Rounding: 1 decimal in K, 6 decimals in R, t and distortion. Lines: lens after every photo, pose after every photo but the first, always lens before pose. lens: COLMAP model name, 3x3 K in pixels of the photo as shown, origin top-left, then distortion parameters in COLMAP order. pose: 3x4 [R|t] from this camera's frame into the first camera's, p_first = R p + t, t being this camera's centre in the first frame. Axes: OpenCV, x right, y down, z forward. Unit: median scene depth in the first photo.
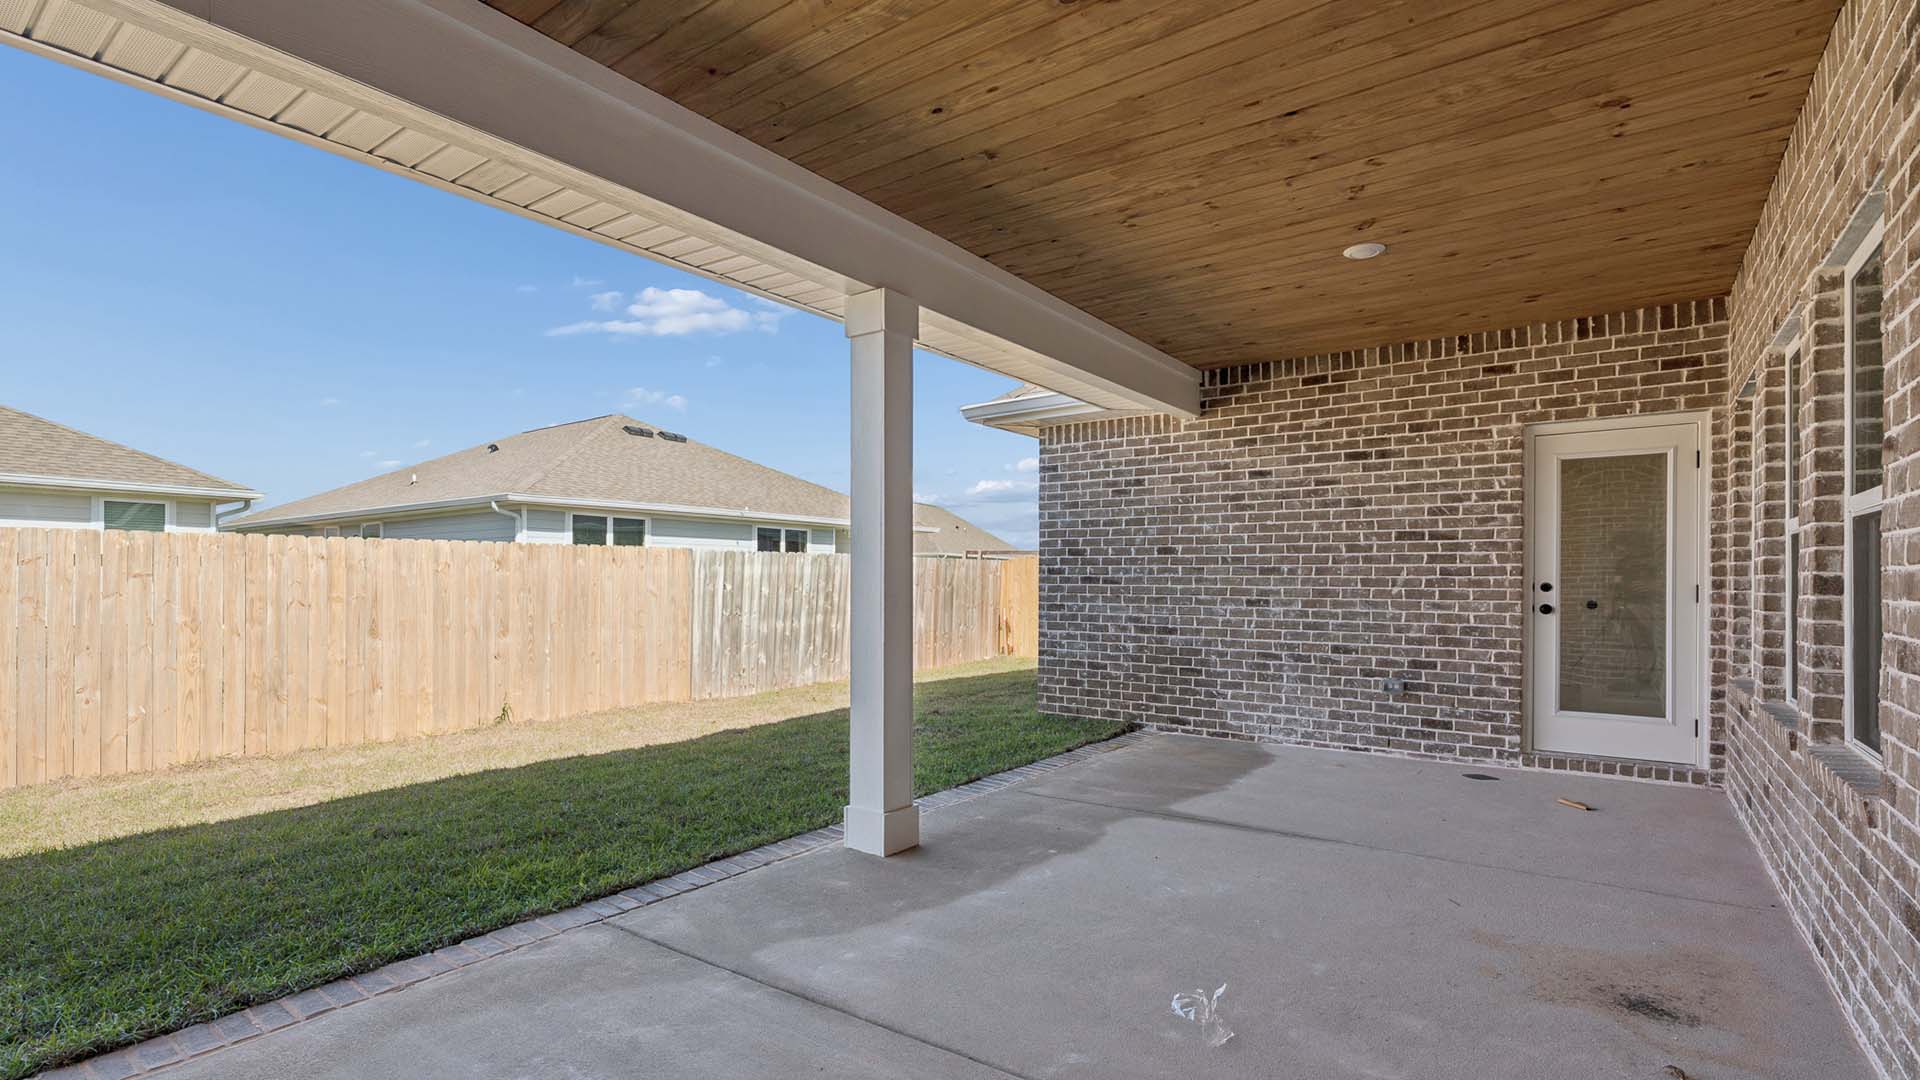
lens RADIAL K [[883.4, 0, 956.2], [0, 883.4, 556.5], [0, 0, 1]] dist [0.002443, 0.001469]
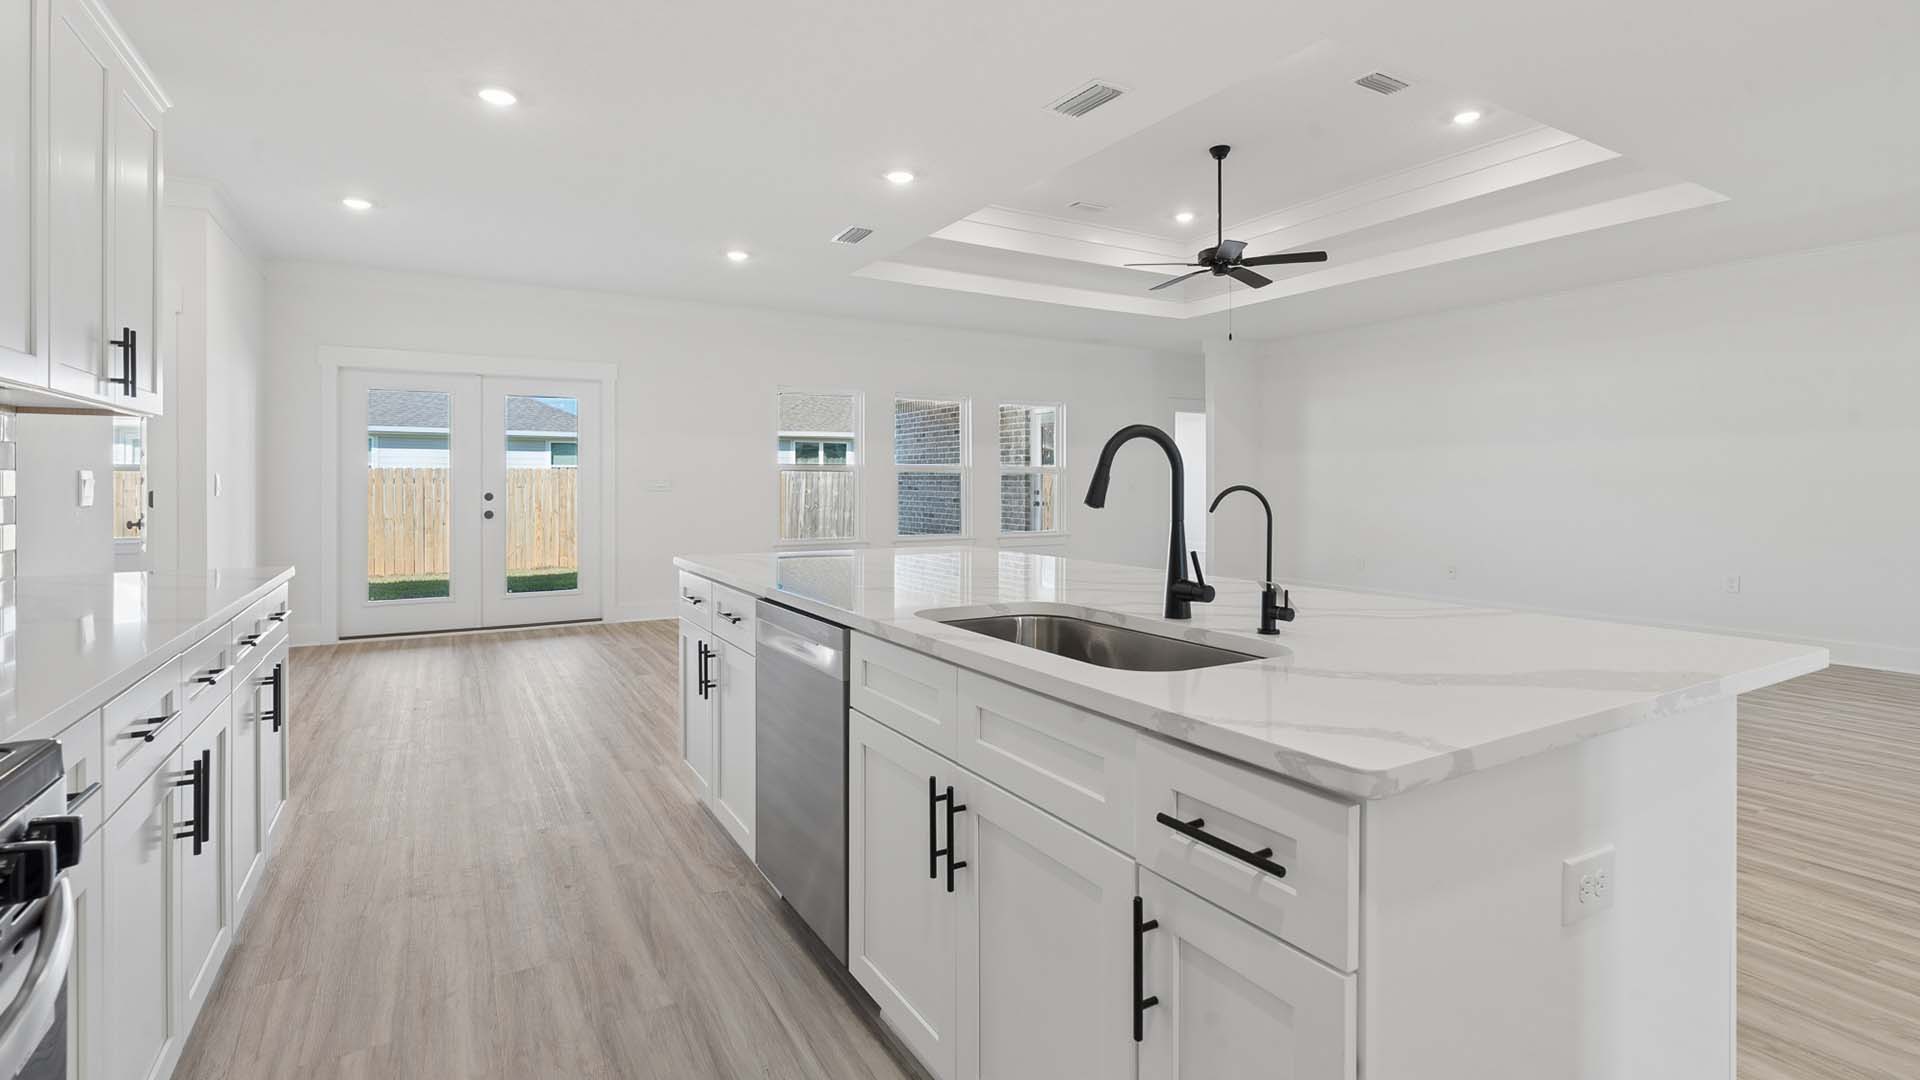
lens RADIAL K [[883.4, 0, 963.7], [0, 883.4, 471.4], [0, 0, 1]] dist [0.002443, 0.001469]
pose [[0.924035, -0.008630, -0.382210, 0.650387], [0.014085, 0.999835, 0.011476, -0.018583], [0.382048, -0.015988, 0.924004, -0.440027]]
